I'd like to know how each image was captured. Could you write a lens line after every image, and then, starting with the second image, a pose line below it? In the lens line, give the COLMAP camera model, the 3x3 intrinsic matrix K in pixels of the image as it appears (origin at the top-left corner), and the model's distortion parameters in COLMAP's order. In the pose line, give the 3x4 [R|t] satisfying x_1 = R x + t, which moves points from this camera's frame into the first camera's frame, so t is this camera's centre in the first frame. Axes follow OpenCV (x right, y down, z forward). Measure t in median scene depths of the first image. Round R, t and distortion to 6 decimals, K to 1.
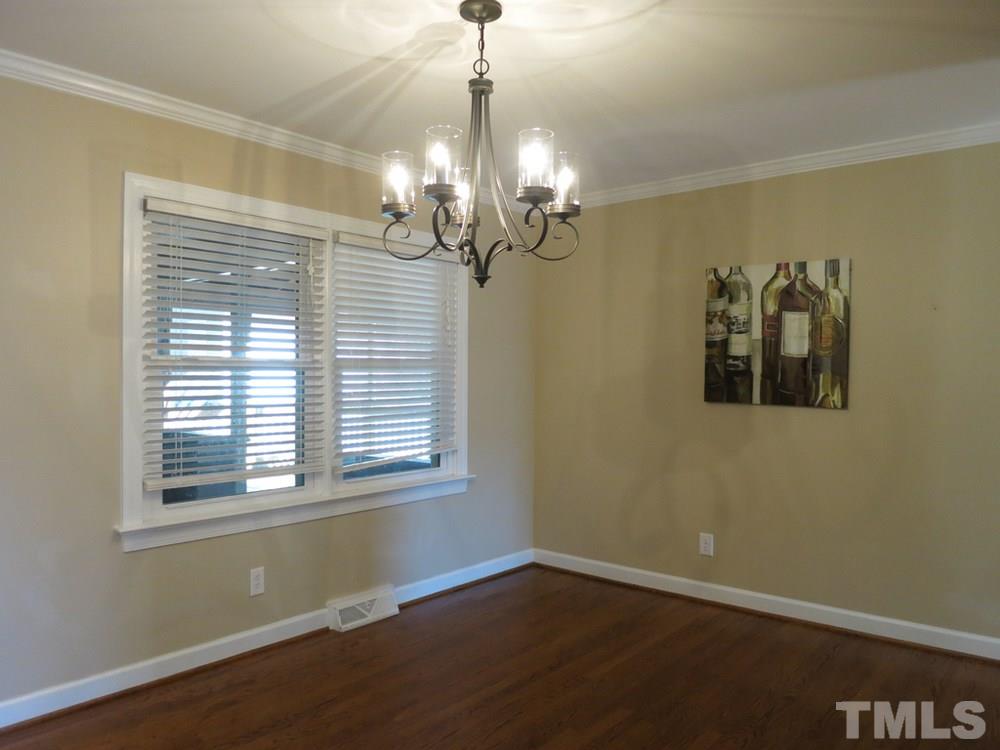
lens RADIAL K [[727.2, 0, 504.7], [0, 727.2, 370.8], [0, 0, 1]] dist [-0.039880, 0.011063]
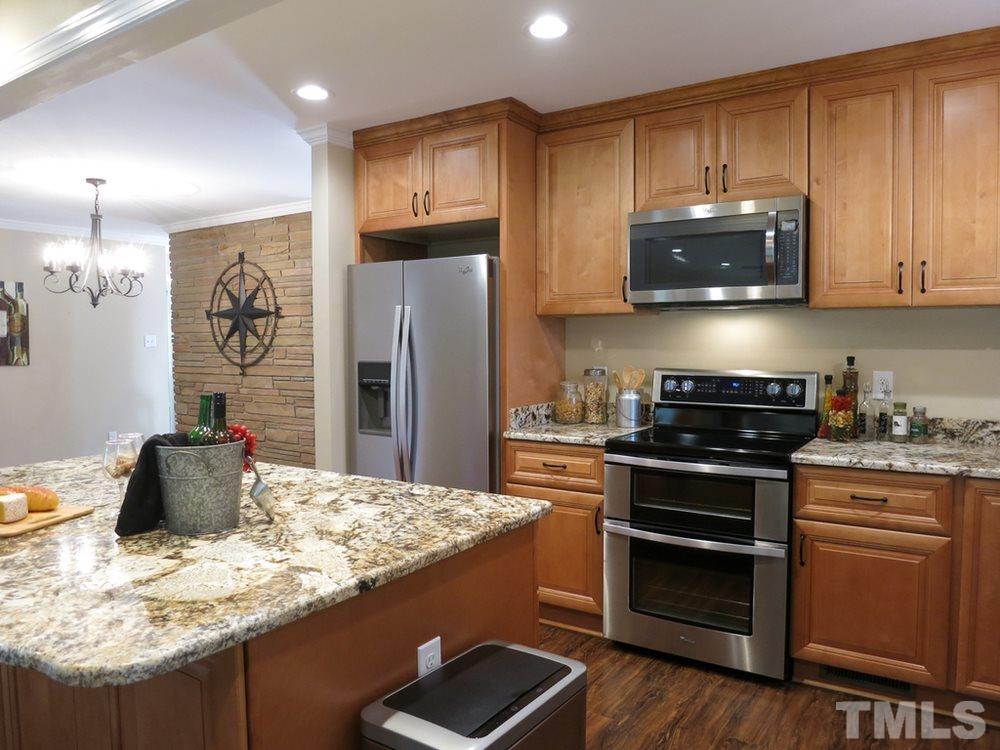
lens RADIAL K [[727.2, 0, 495.4], [0, 727.2, 371.4], [0, 0, 1]] dist [-0.039880, 0.011063]
pose [[-0.098598, -0.046924, 0.994020, -1.358707], [0.007151, 0.998828, 0.047861, -0.009531], [-0.995102, 0.011827, -0.098147, 0.000666]]
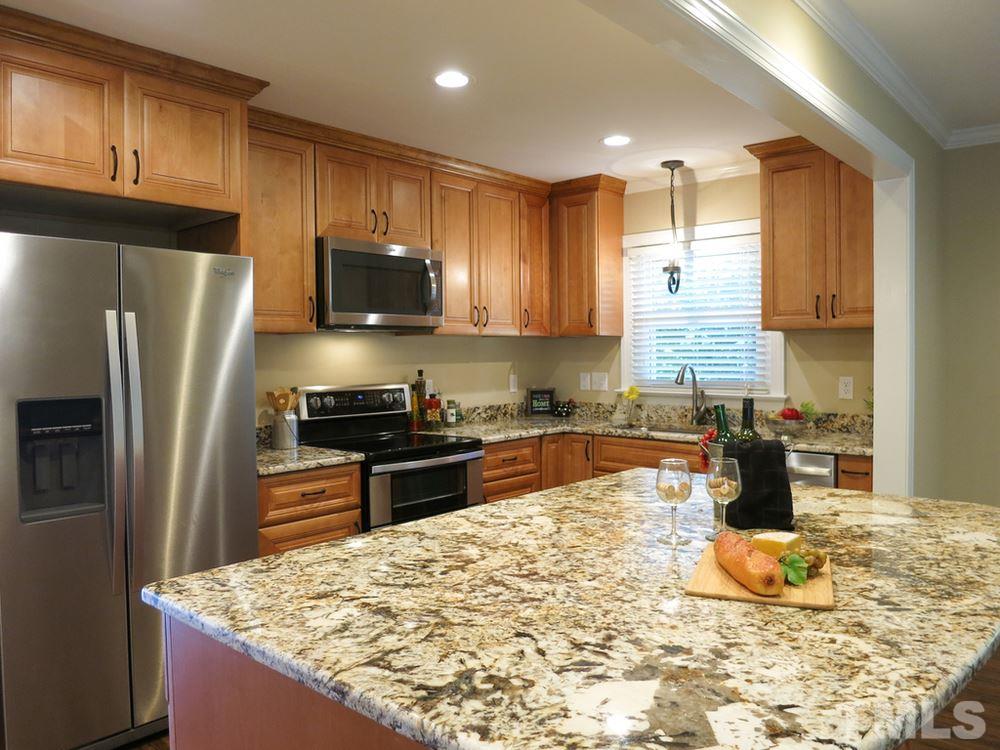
lens RADIAL K [[727.2, 0, 497.7], [0, 727.2, 370.2], [0, 0, 1]] dist [-0.039880, 0.011063]
pose [[-0.998683, 0.005375, 0.051021, -0.773655], [0.006793, 0.999595, 0.027651, -0.014146], [-0.050852, 0.027961, -0.998315, 0.628316]]
